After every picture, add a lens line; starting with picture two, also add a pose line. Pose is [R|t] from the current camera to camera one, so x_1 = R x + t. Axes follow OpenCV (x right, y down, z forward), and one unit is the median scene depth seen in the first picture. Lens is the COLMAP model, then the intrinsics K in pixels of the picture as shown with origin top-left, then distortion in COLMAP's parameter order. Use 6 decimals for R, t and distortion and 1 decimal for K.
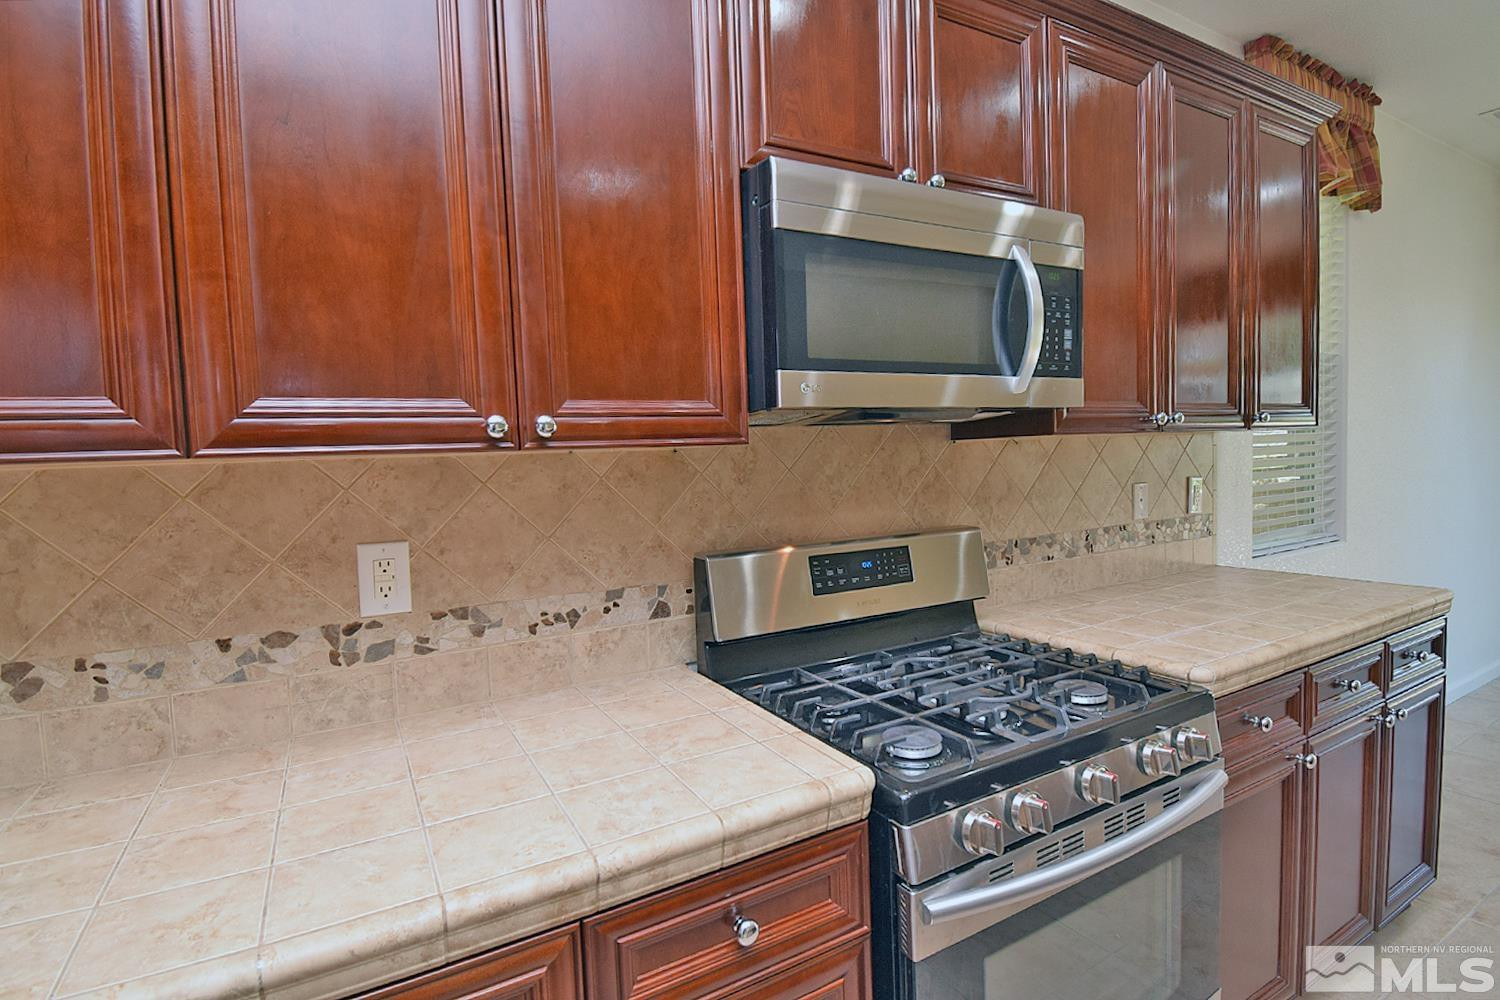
lens RADIAL K [[750.0, 0, 747.3], [0, 750.0, 503.2], [0, 0, 1]] dist [-0.006587, -0.000828]
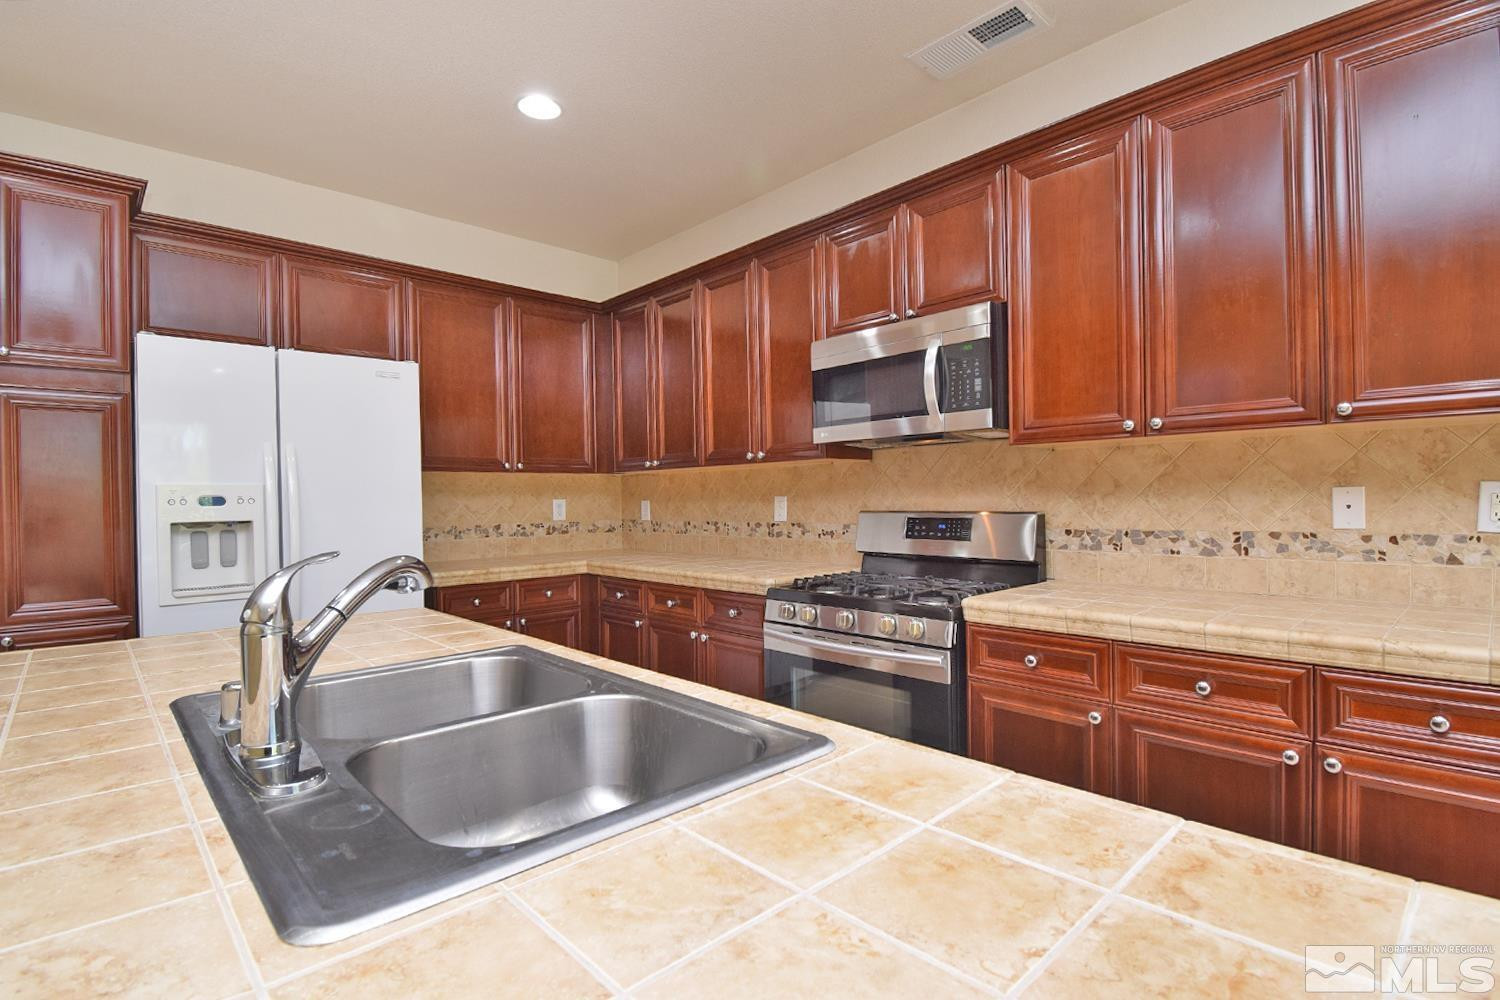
lens RADIAL K [[705.1, 0, 744.3], [0, 705.1, 504.7], [0, 0, 1]] dist [-0.008010, -0.000439]
pose [[0.230540, 0.043713, -0.972081, 1.548356], [-0.051691, 0.998130, 0.032626, 0.004309], [0.971689, 0.042726, 0.232368, 0.188028]]
